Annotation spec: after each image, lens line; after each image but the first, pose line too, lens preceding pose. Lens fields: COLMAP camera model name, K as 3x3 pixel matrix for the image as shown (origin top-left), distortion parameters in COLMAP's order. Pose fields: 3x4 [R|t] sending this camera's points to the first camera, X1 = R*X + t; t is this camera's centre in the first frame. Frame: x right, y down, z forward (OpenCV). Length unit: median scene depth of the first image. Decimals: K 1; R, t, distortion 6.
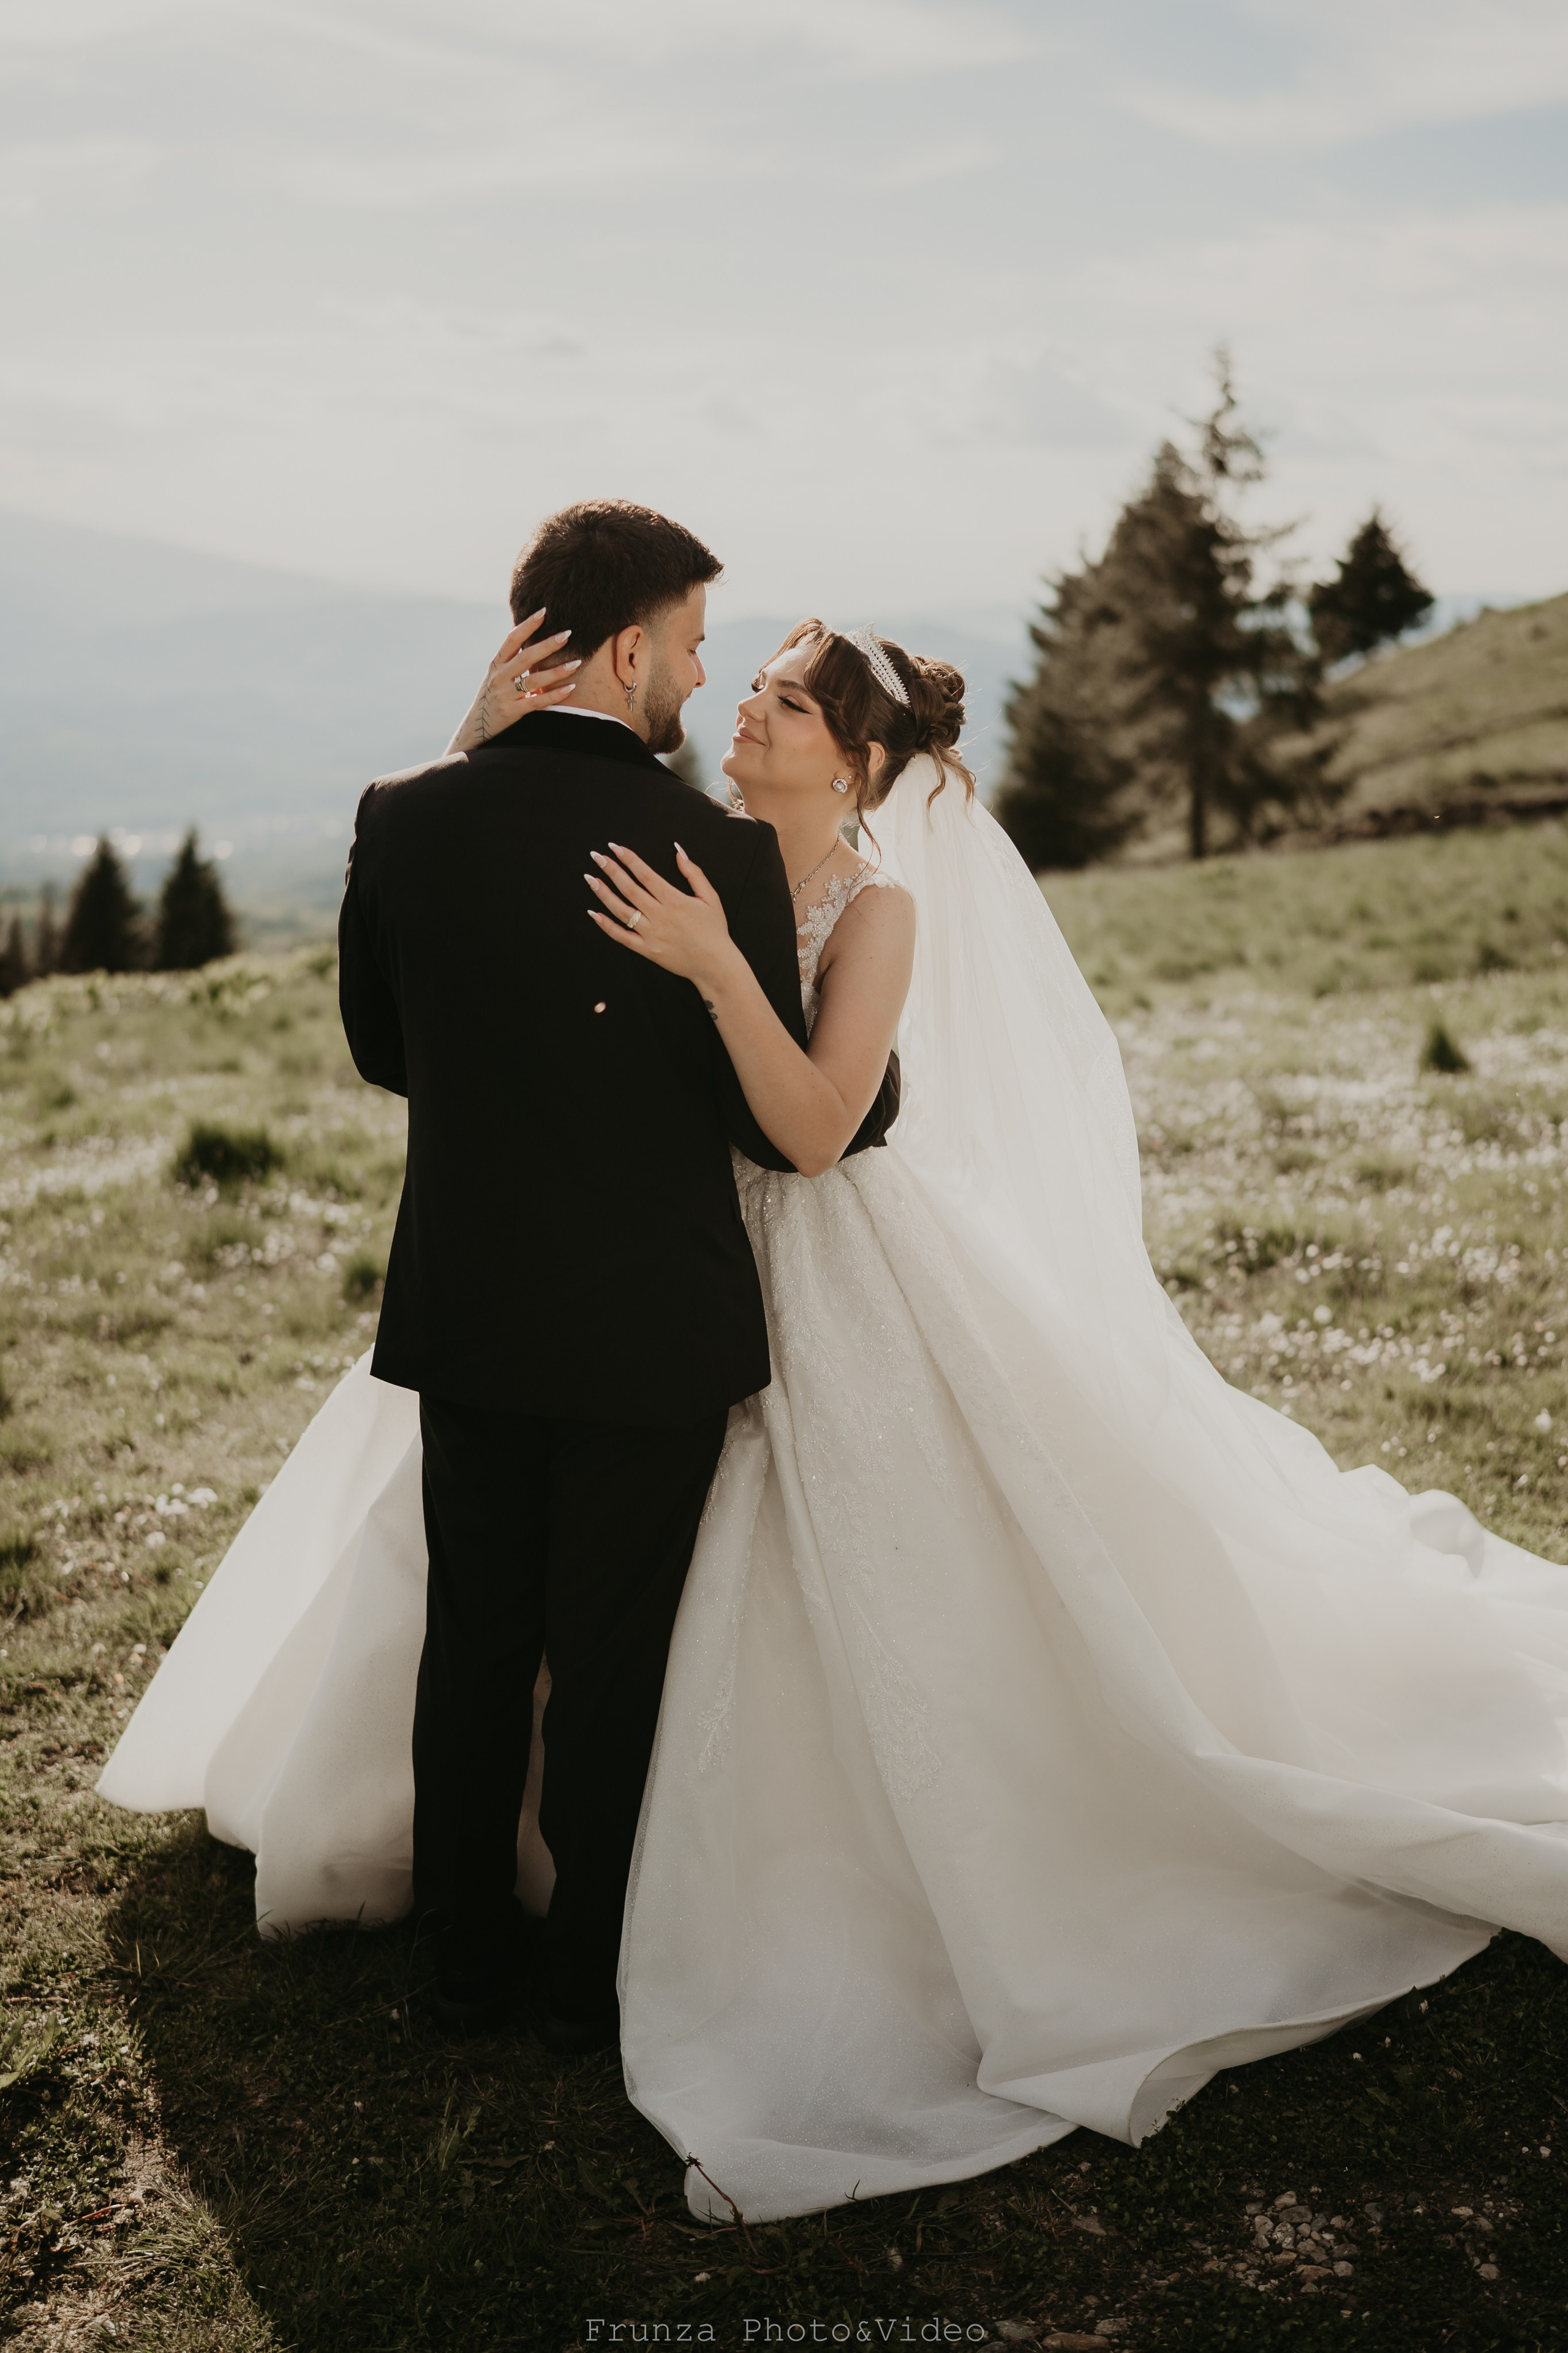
lens RADIAL K [[2490.7, 0, 785.6], [0, 2490.7, 1176.3], [0, 0, 1]] dist [-0.194475, 0.244235]
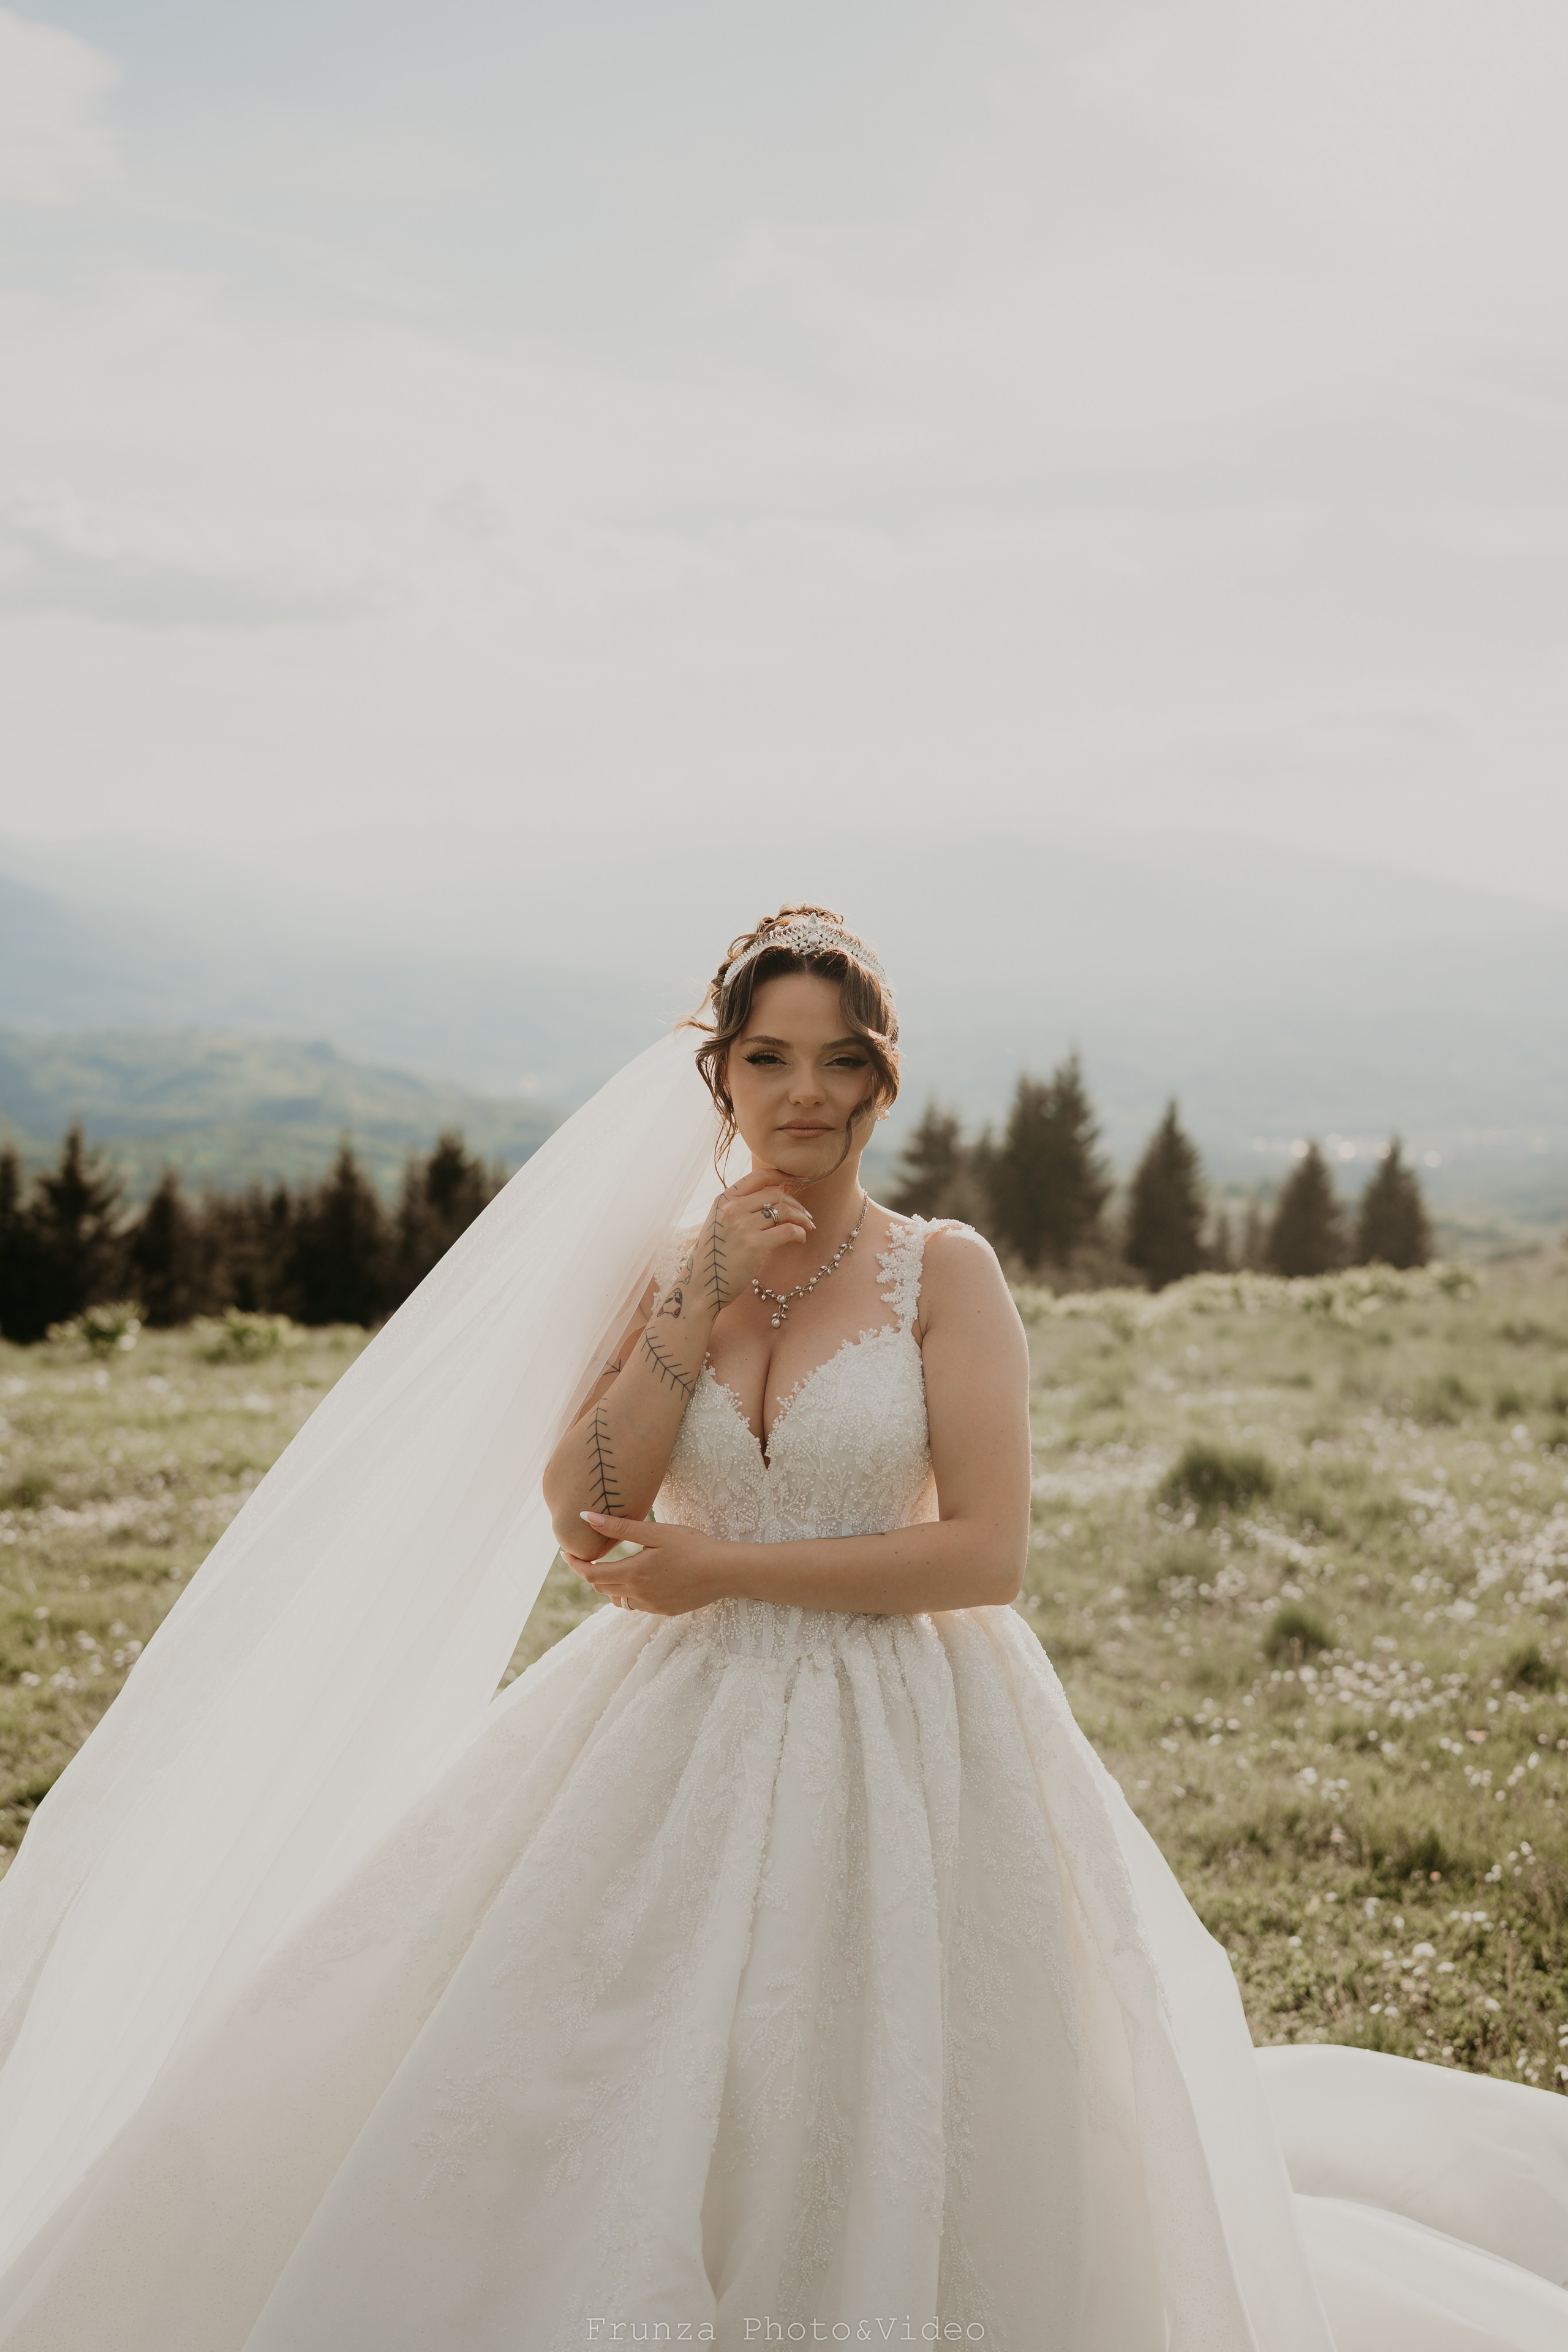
lens RADIAL K [[2390.3, 0, 805.7], [0, 2390.3, 1209.6], [0, 0, 1]] dist [-0.186804, 0.234254]
pose [[0.884328, 0.049832, -0.464200, 0.076918], [-0.100439, 0.991312, -0.084925, -0.023015], [0.455935, 0.121725, 0.881650, 0.108291]]
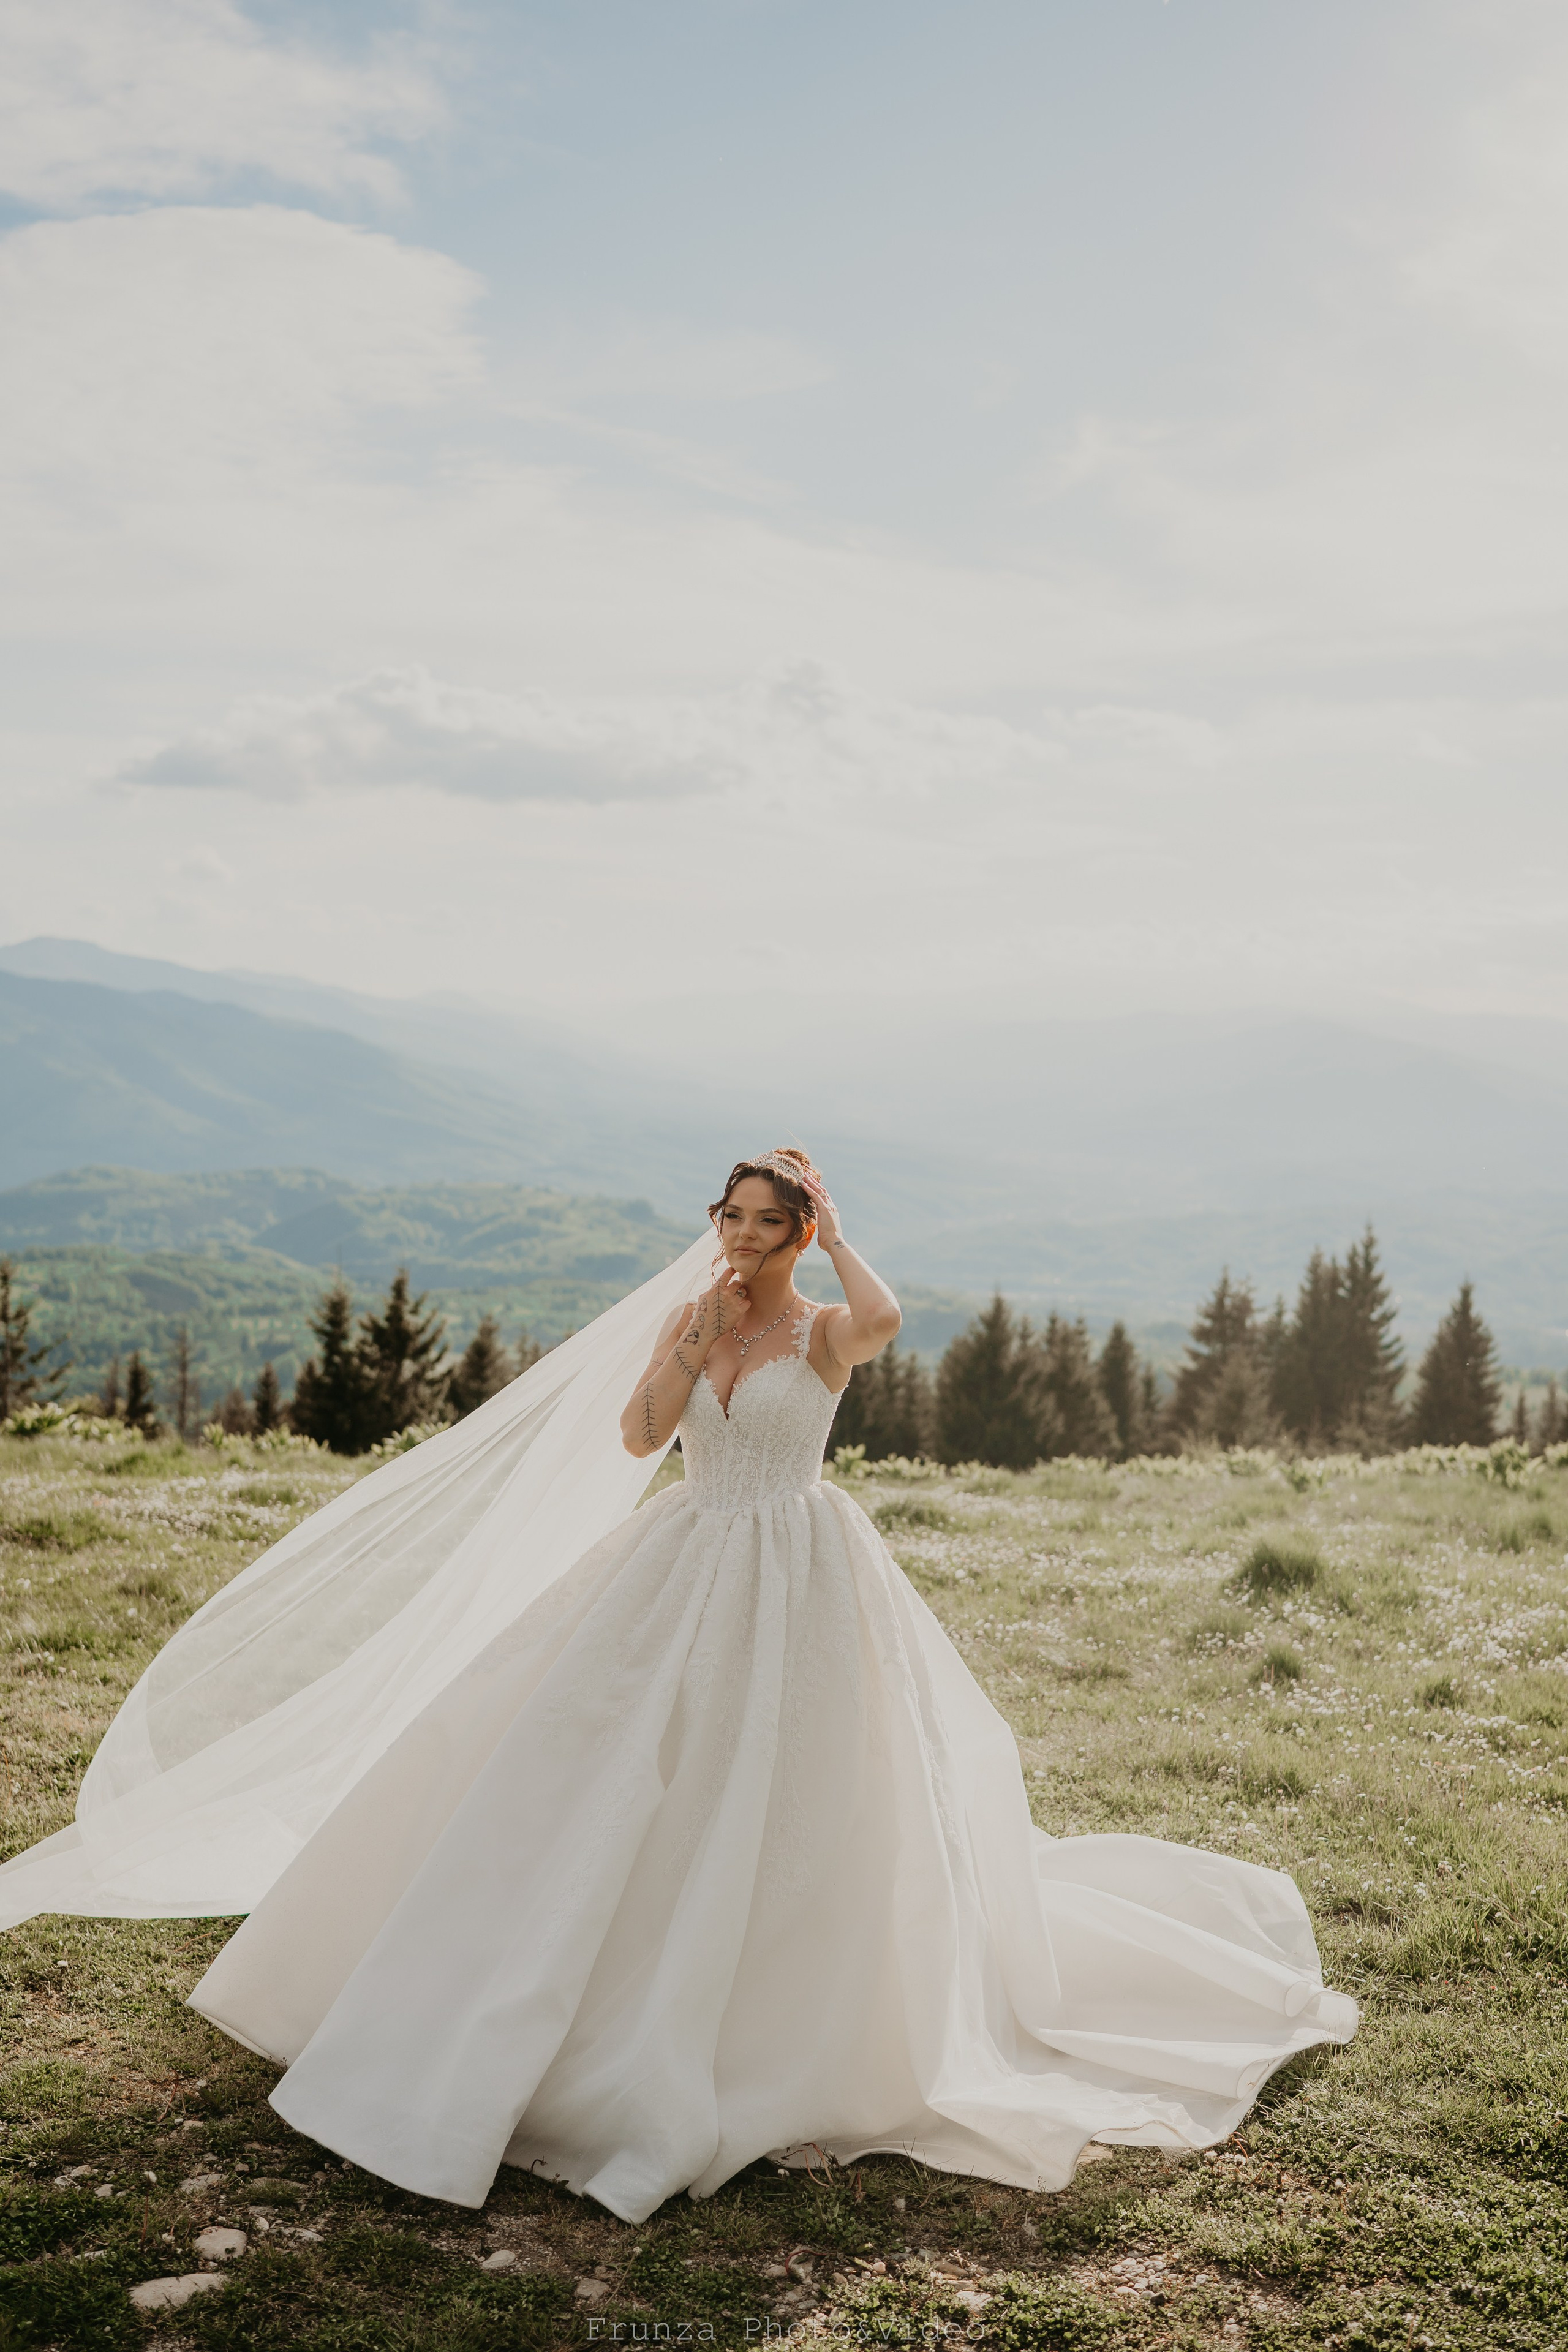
lens RADIAL K [[2359.7, 0, 778.0], [0, 2359.7, 1243.0], [0, 0, 1]] dist [-0.205338, 0.322465]
pose [[0.808020, 0.049790, -0.587048, 0.317955], [-0.150162, 0.980919, -0.123489, 0.015202], [0.569698, 0.187934, 0.800078, -0.133171]]
